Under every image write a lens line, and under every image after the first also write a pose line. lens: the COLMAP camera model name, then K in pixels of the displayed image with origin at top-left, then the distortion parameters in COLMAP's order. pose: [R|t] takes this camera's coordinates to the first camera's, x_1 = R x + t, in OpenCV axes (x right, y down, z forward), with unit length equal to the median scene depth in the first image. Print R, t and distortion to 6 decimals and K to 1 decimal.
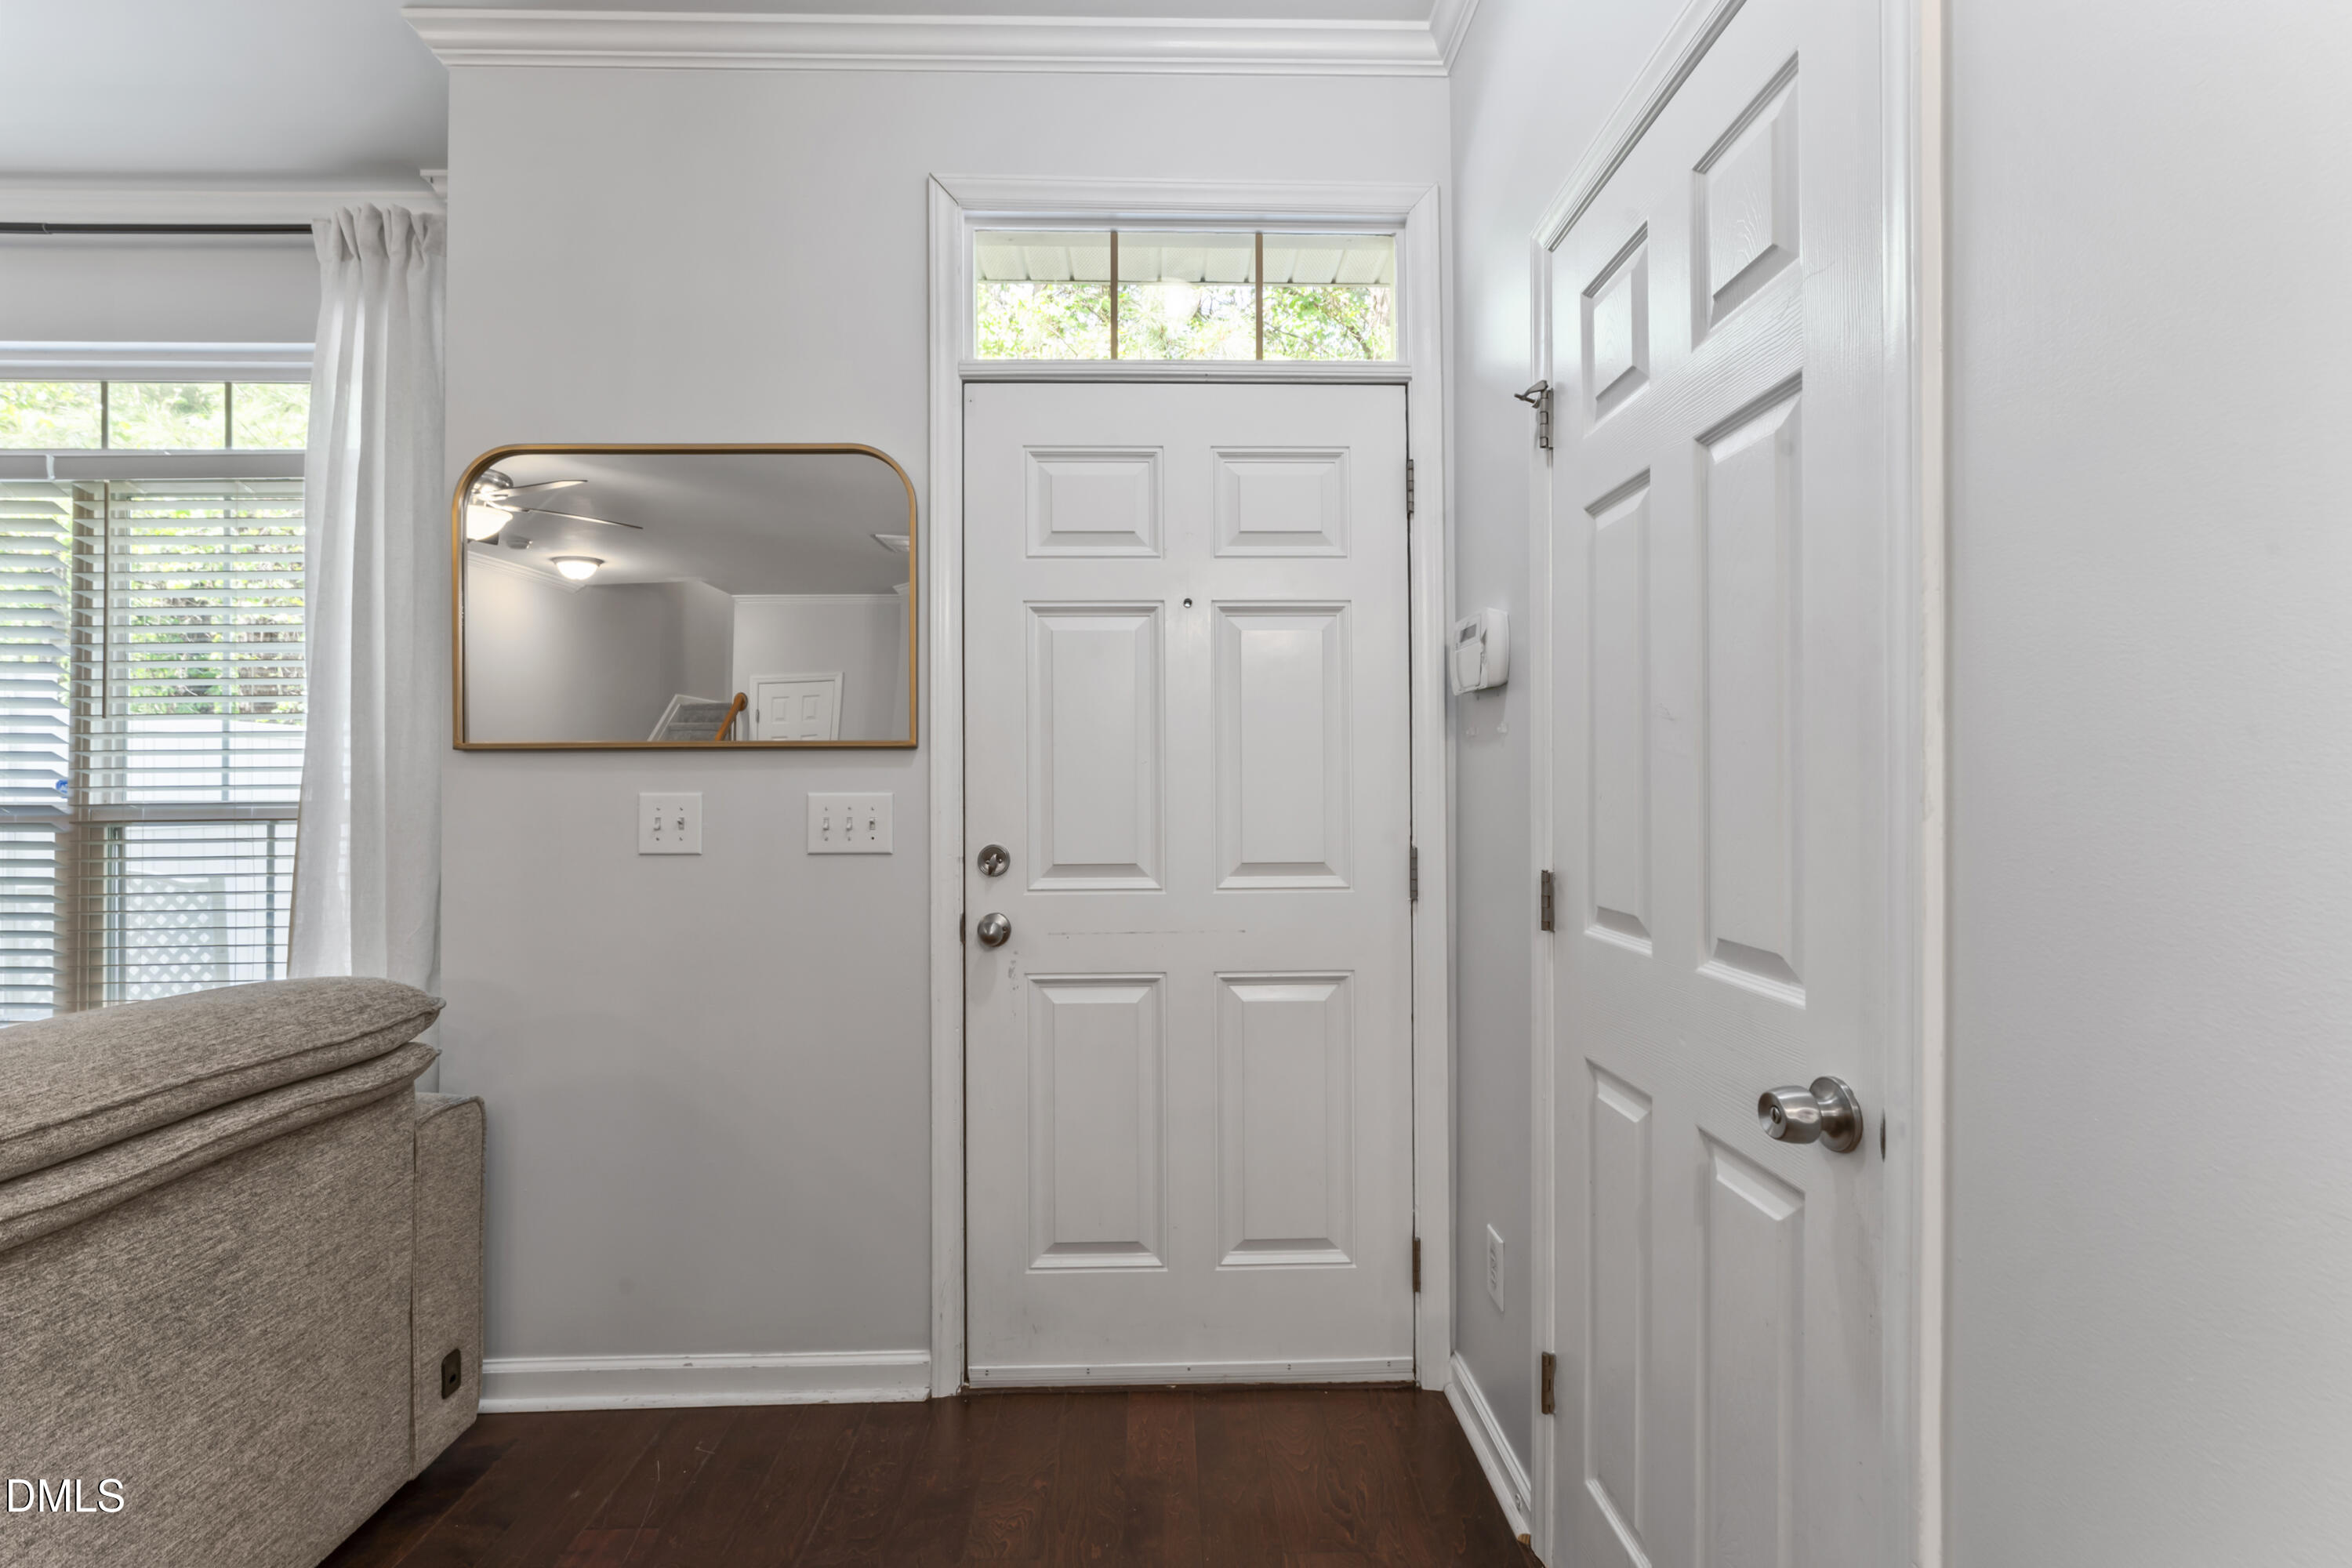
lens RADIAL K [[1023.0, 0, 1182.2], [0, 1023.0, 780.6], [0, 0, 1]] dist [-0.004835, 0.001974]
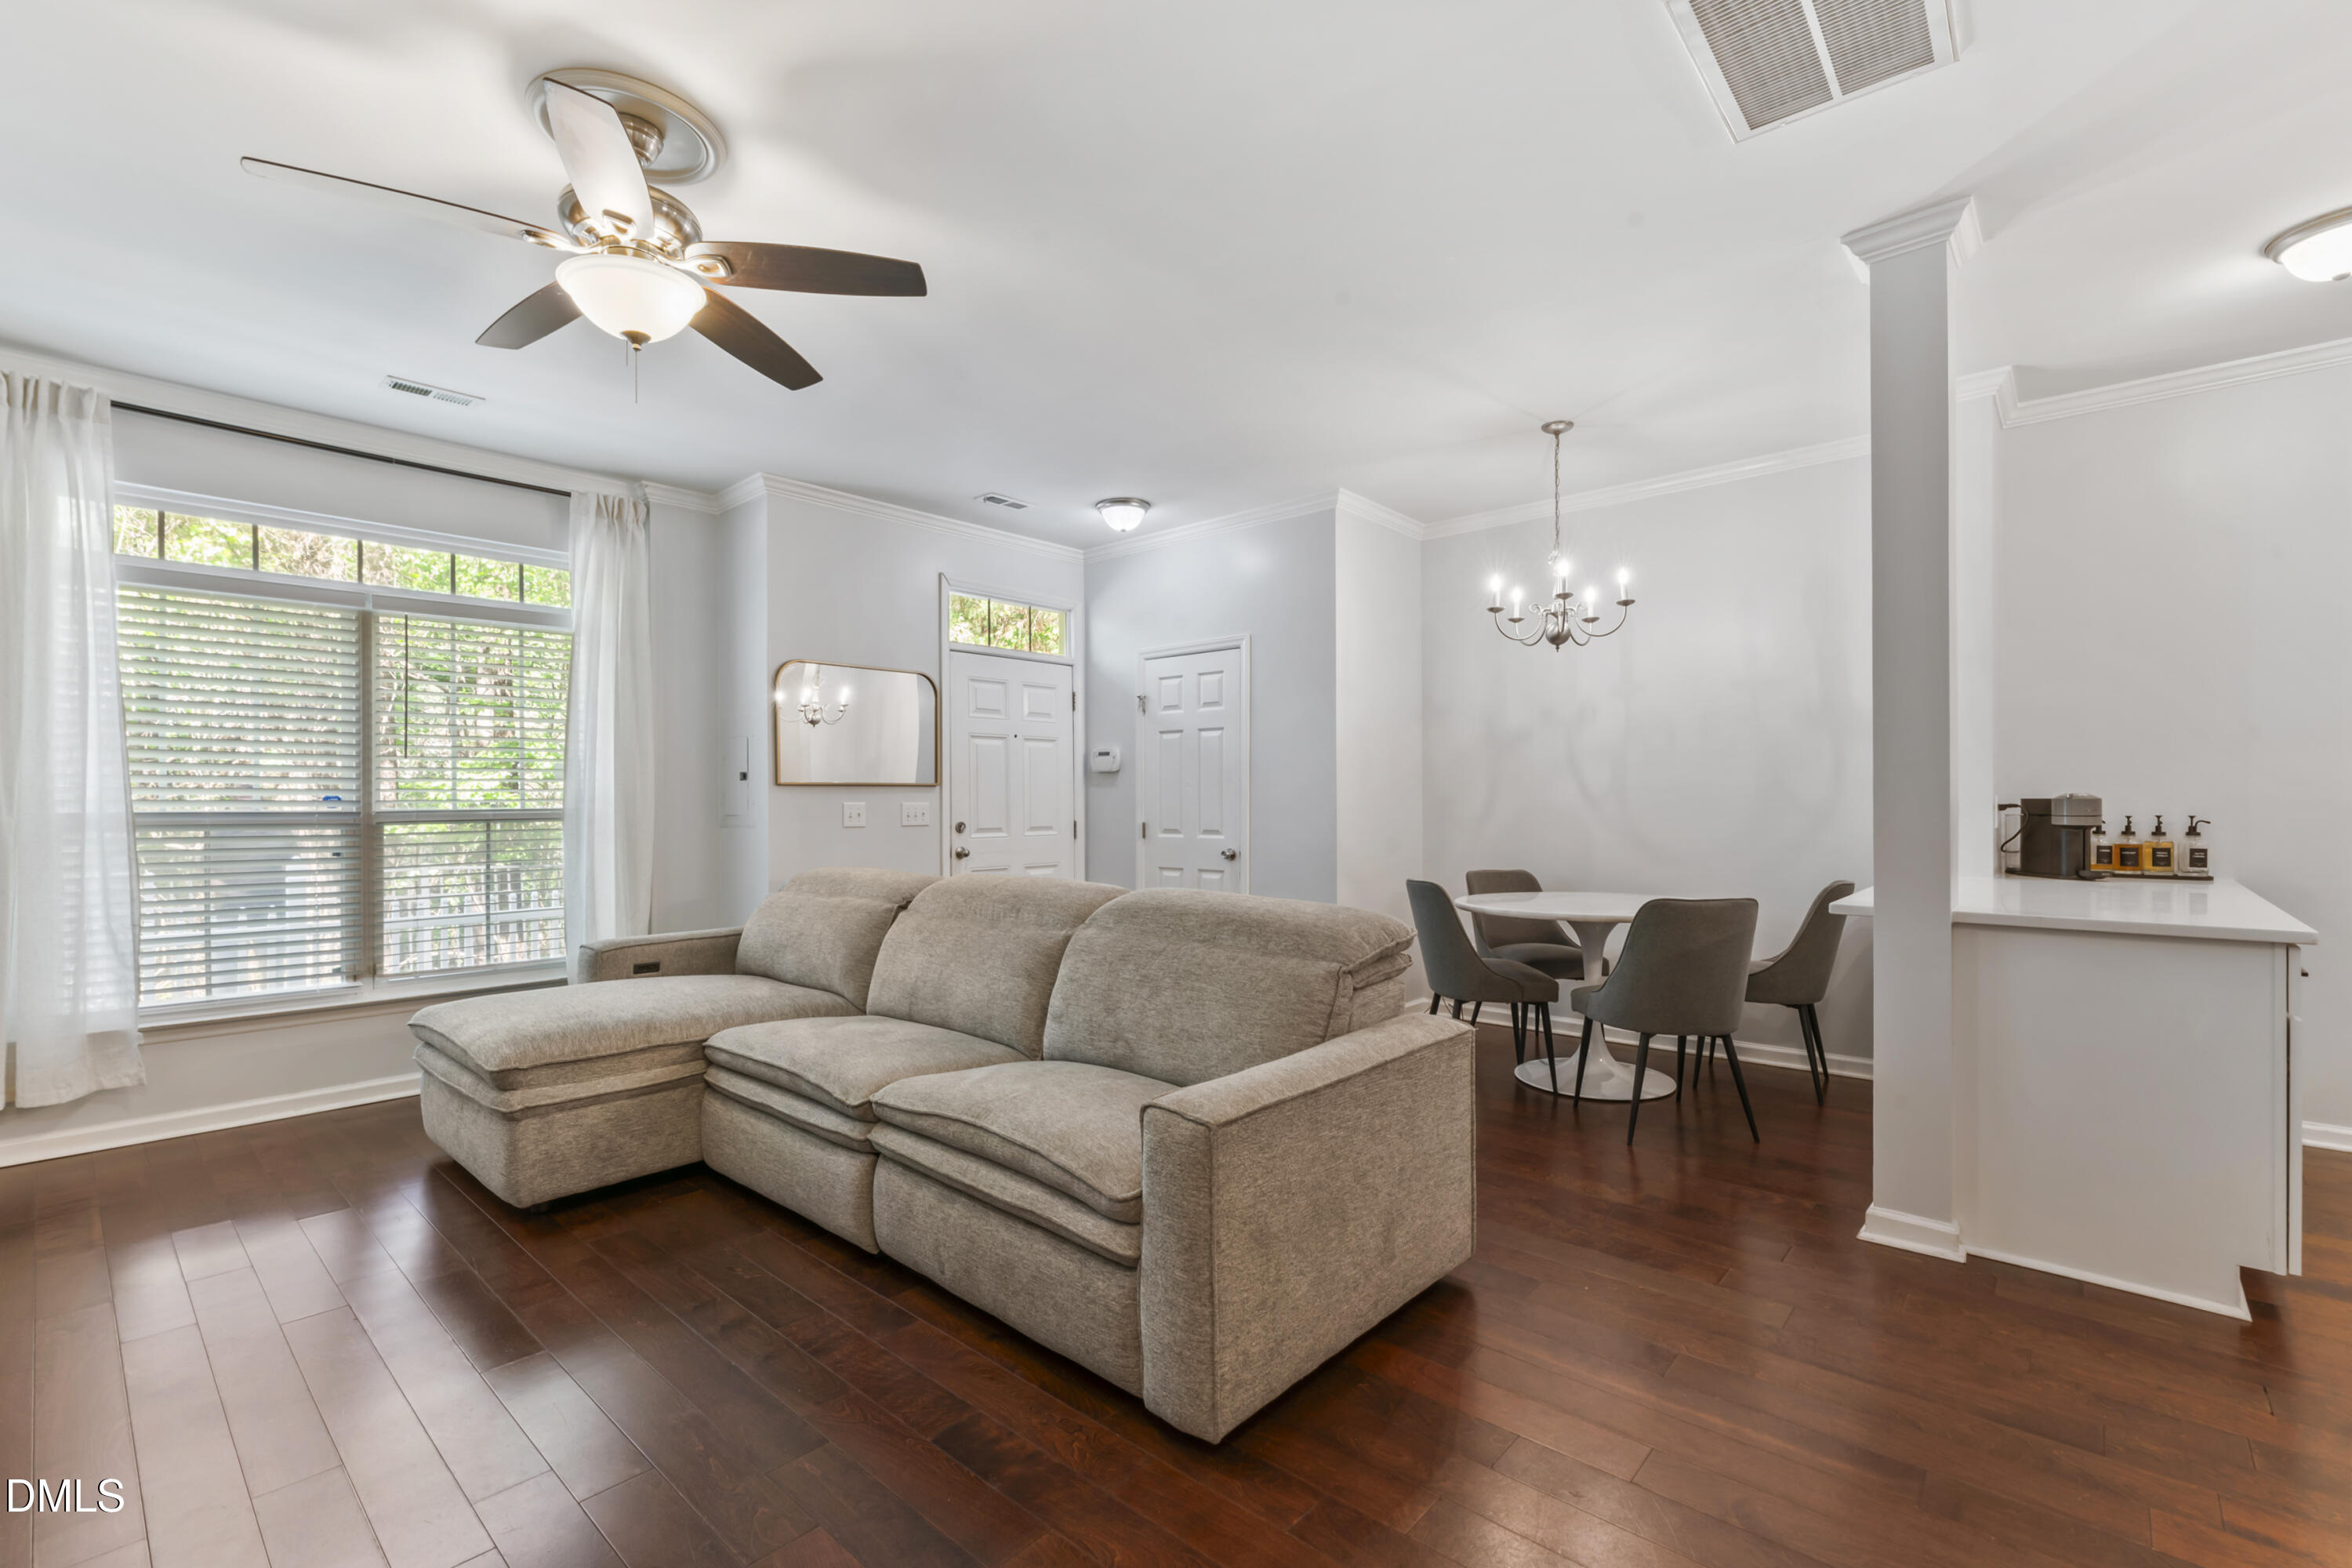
lens RADIAL K [[1023.0, 0, 1168.4], [0, 1023.0, 803.4], [0, 0, 1]] dist [-0.004835, 0.001974]
pose [[0.687989, -0.000617, 0.725721, -1.789820], [-0.002568, 0.999991, 0.003285, 0.003633], [-0.725716, -0.004124, 0.687982, -1.288299]]
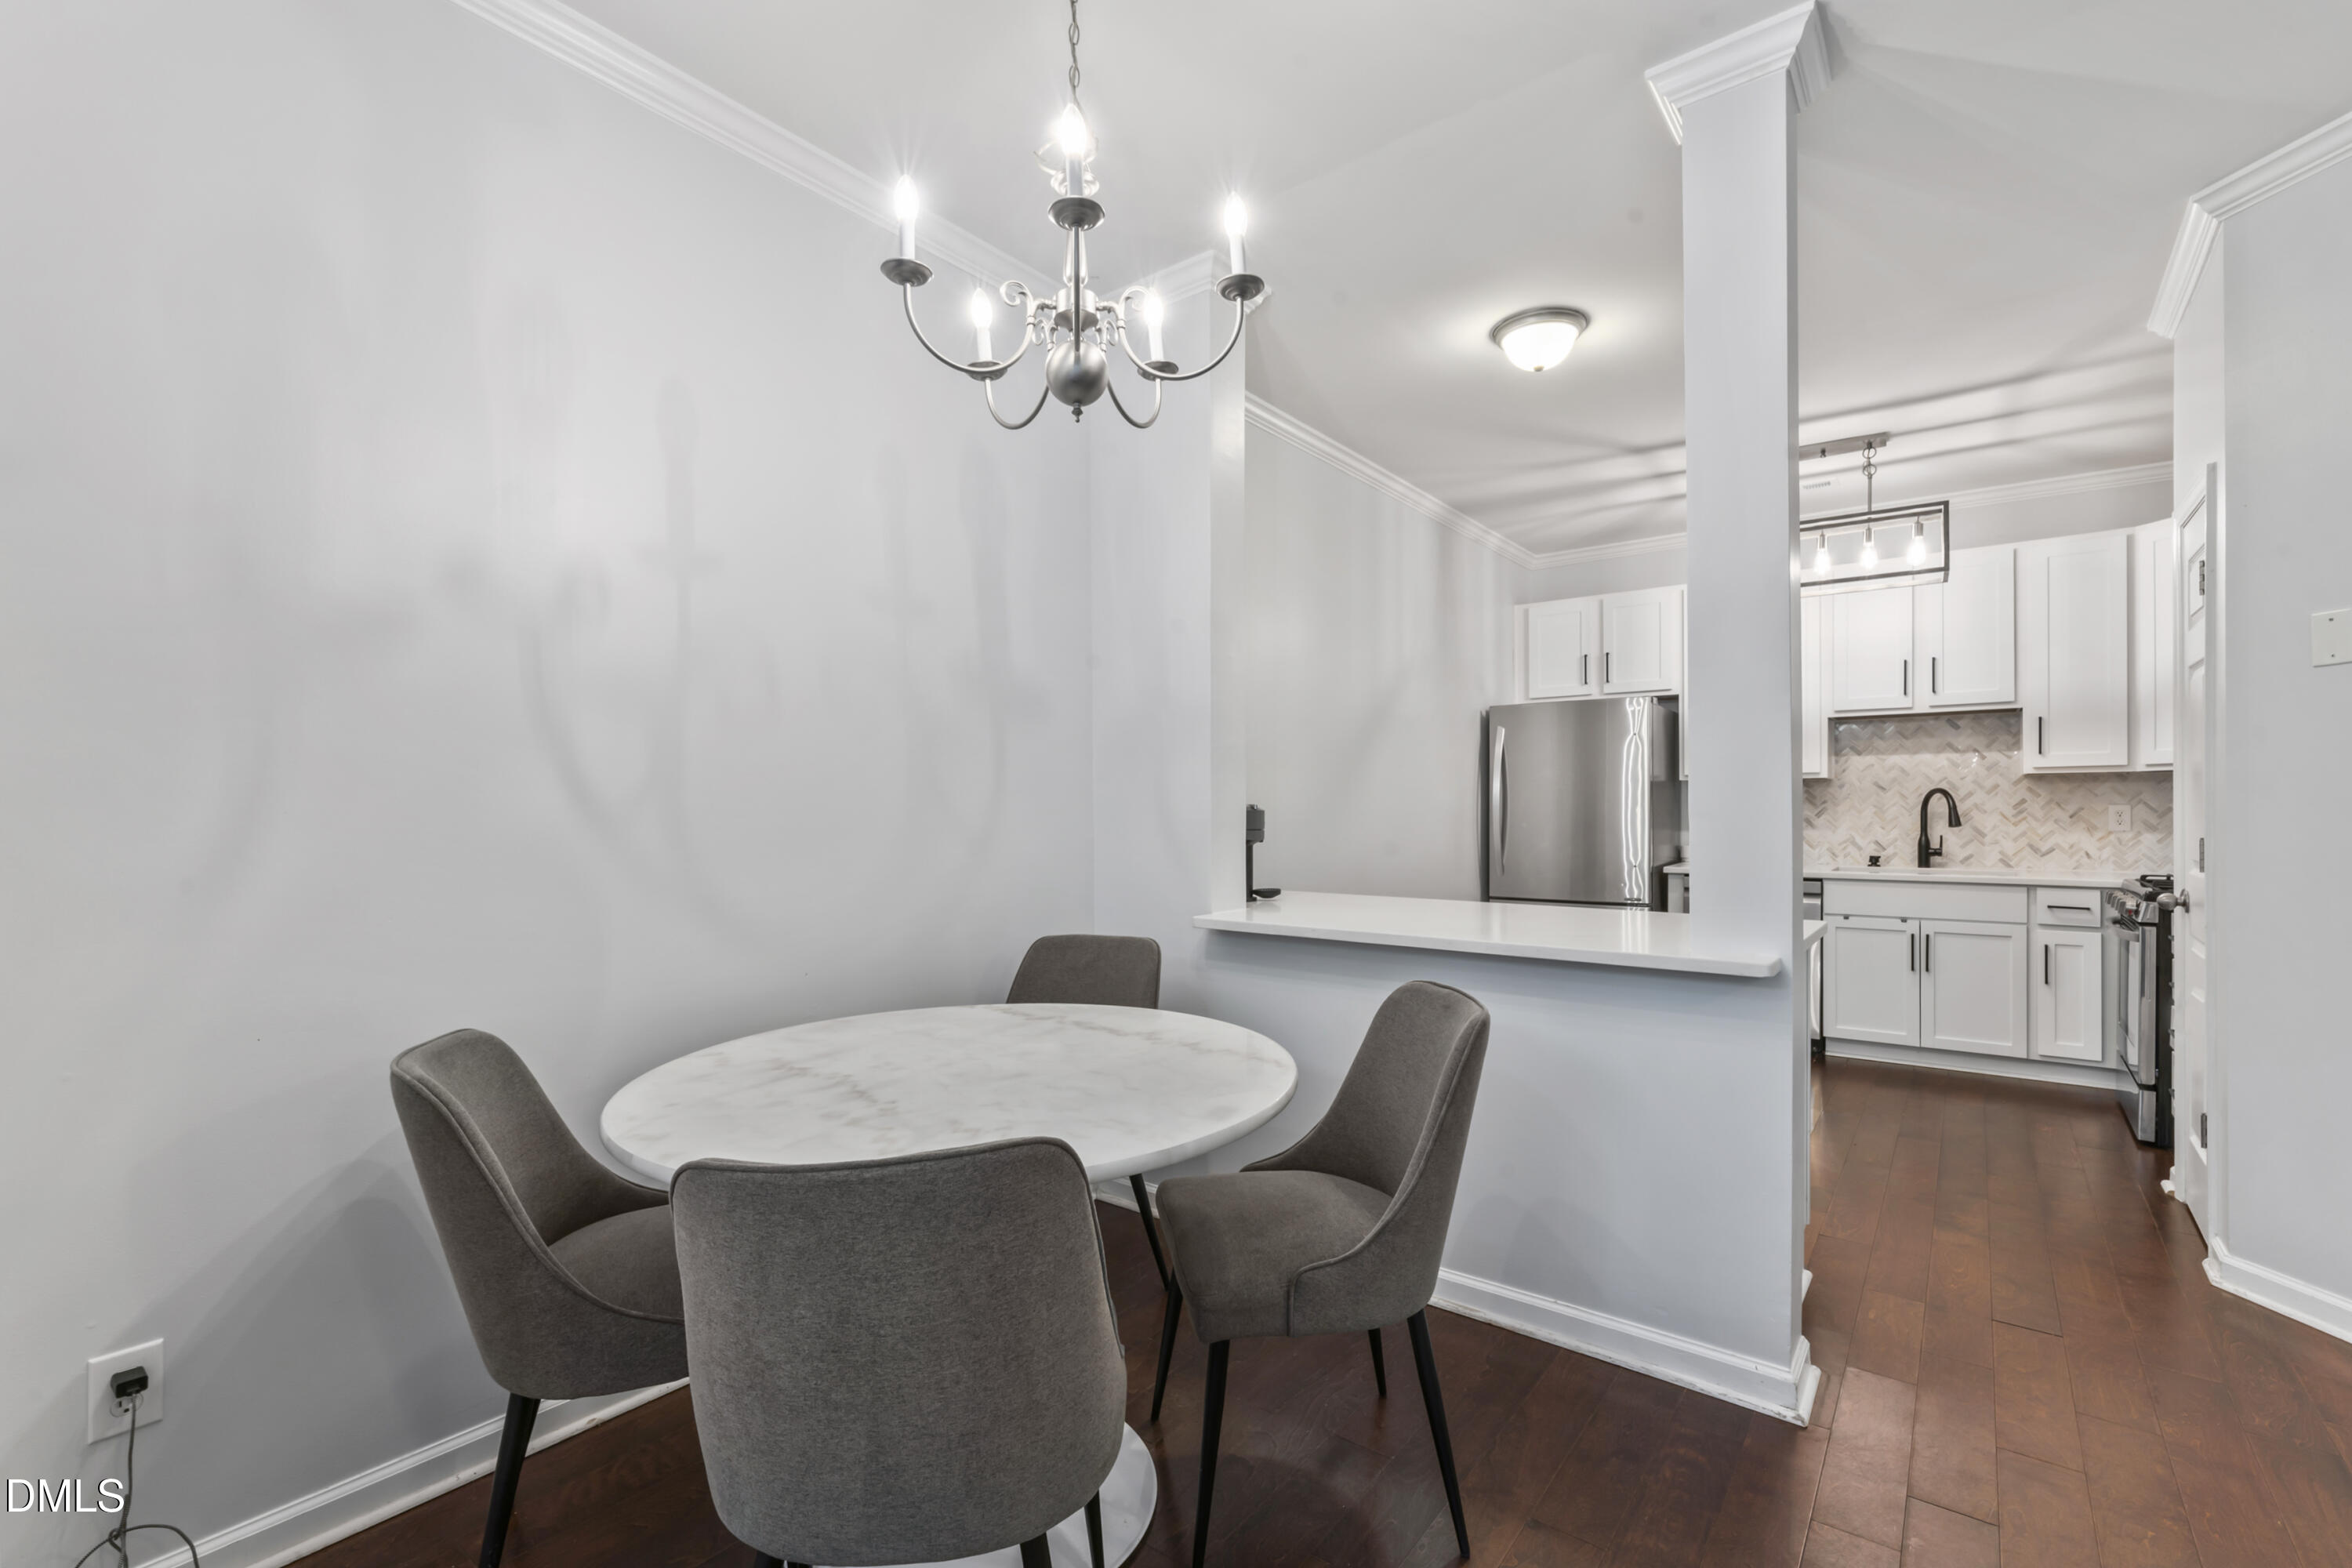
lens RADIAL K [[1023.0, 0, 1188.8], [0, 1023.0, 812.1], [0, 0, 1]] dist [-0.004835, 0.001974]
pose [[-0.783086, 0.006960, 0.621874, -0.311853], [0.005970, 0.999975, -0.003674, 0.001895], [-0.621884, 0.000836, -0.783109, 0.102469]]
